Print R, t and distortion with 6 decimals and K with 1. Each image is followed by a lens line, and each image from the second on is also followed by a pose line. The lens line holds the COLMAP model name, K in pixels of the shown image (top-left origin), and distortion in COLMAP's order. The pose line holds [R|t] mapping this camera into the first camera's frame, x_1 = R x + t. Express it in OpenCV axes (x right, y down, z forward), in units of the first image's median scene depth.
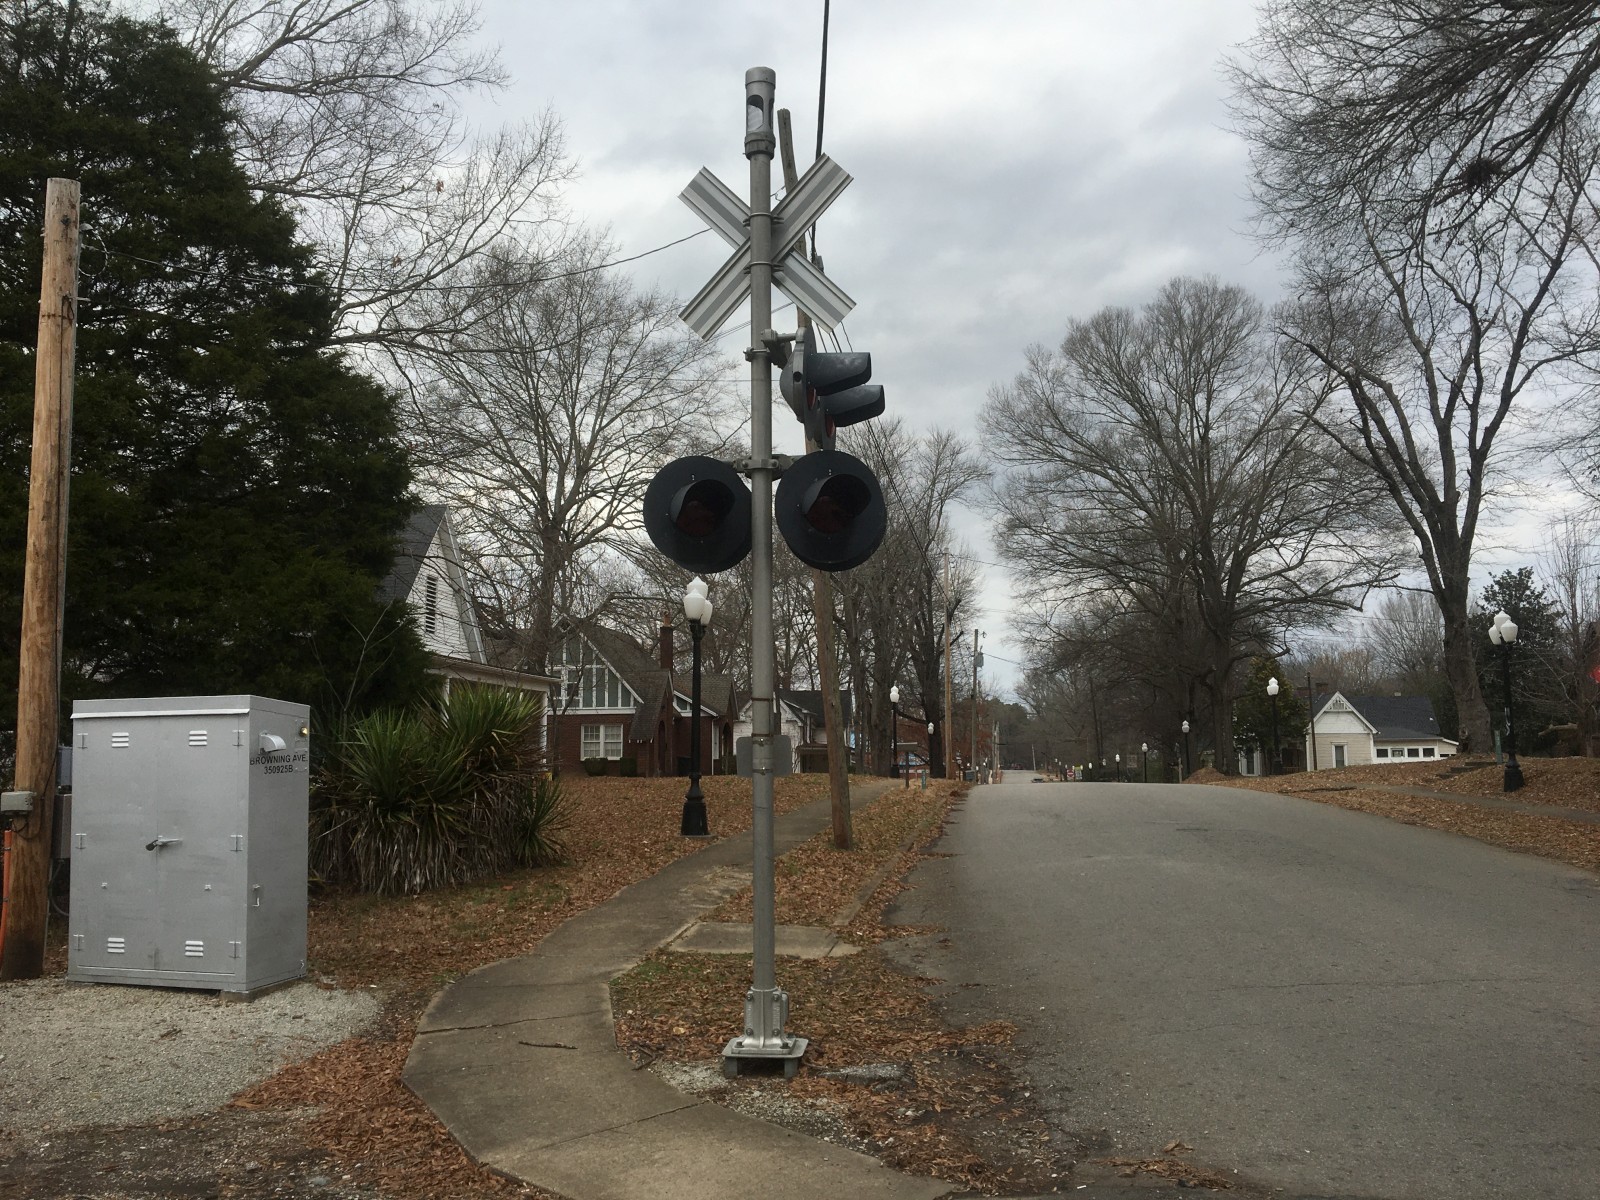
lens RADIAL K [[1306.2, 0, 784.3], [0, 1306.2, 606.0], [0, 0, 1]] dist [0.073908, -0.108971]
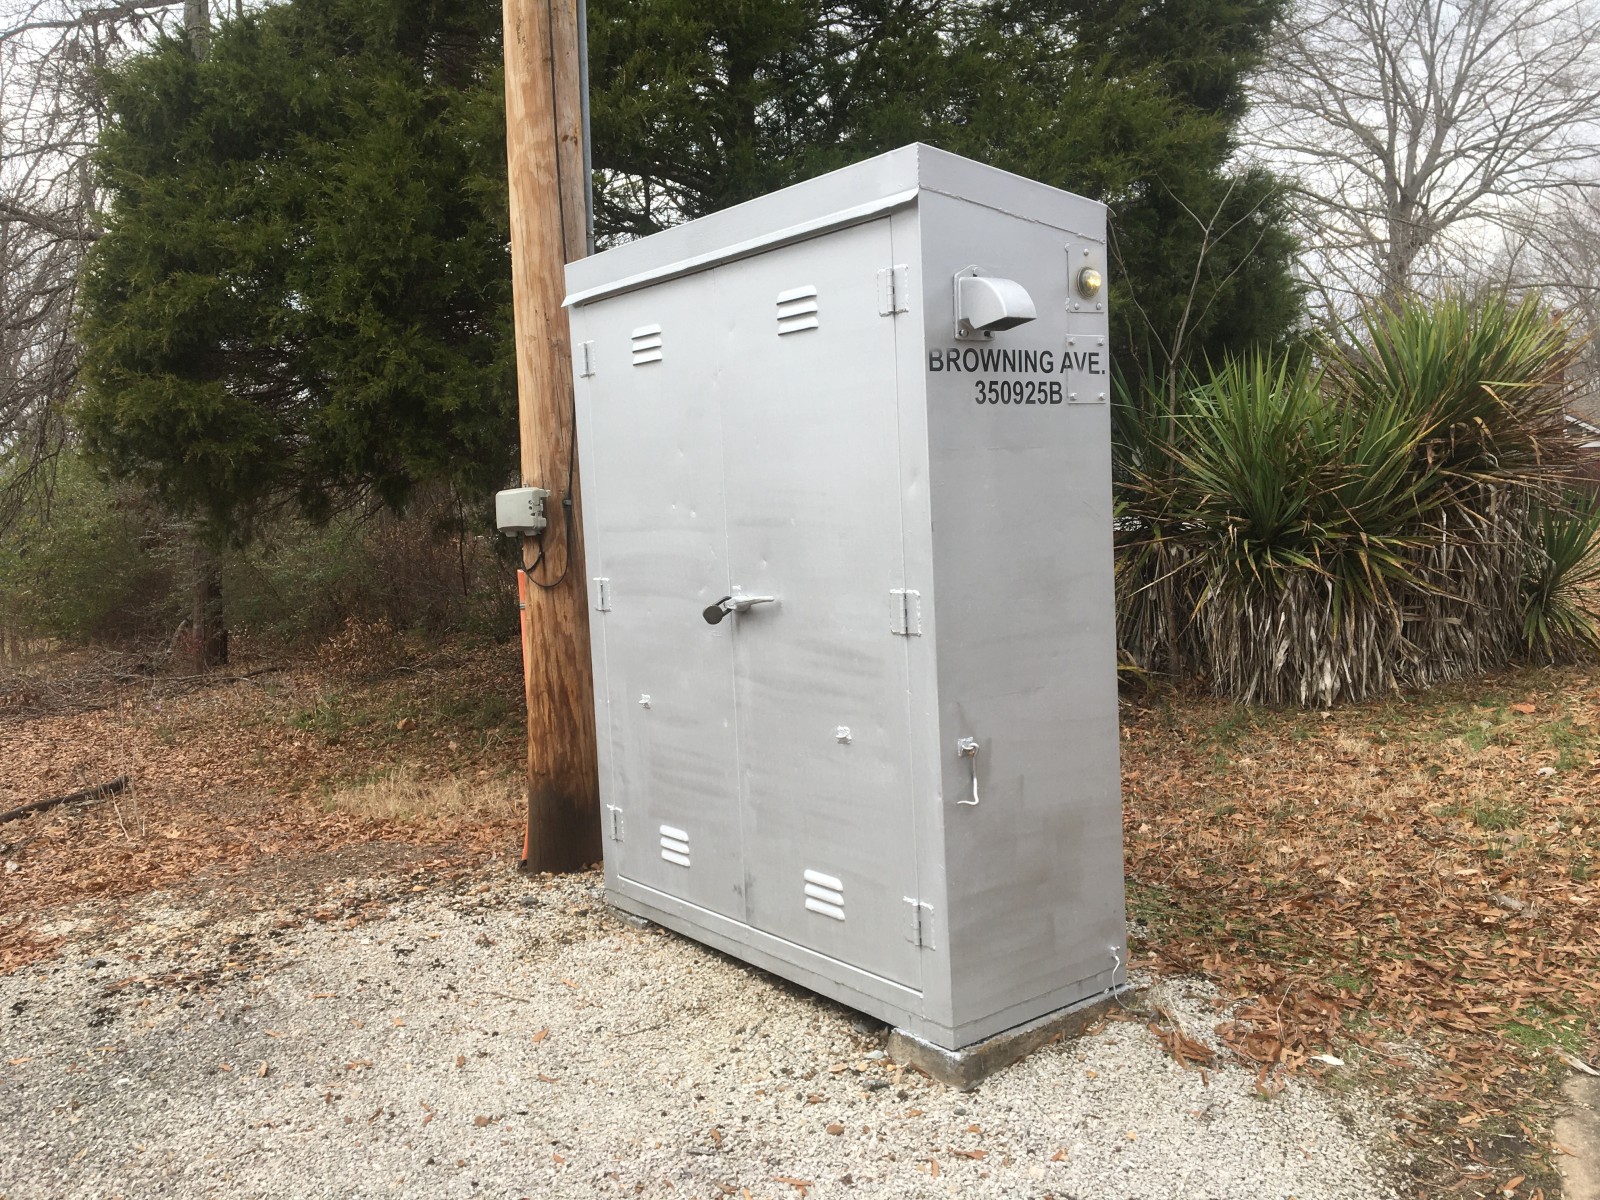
lens RADIAL K [[1306.2, 0, 784.3], [0, 1306.2, 606.0], [0, 0, 1]] dist [0.073908, -0.108971]
pose [[0.831752, 0.026373, -0.554521, -0.172113], [0.076428, 0.983920, 0.161434, 0.081660], [0.549861, -0.176654, 0.816361, 0.476354]]
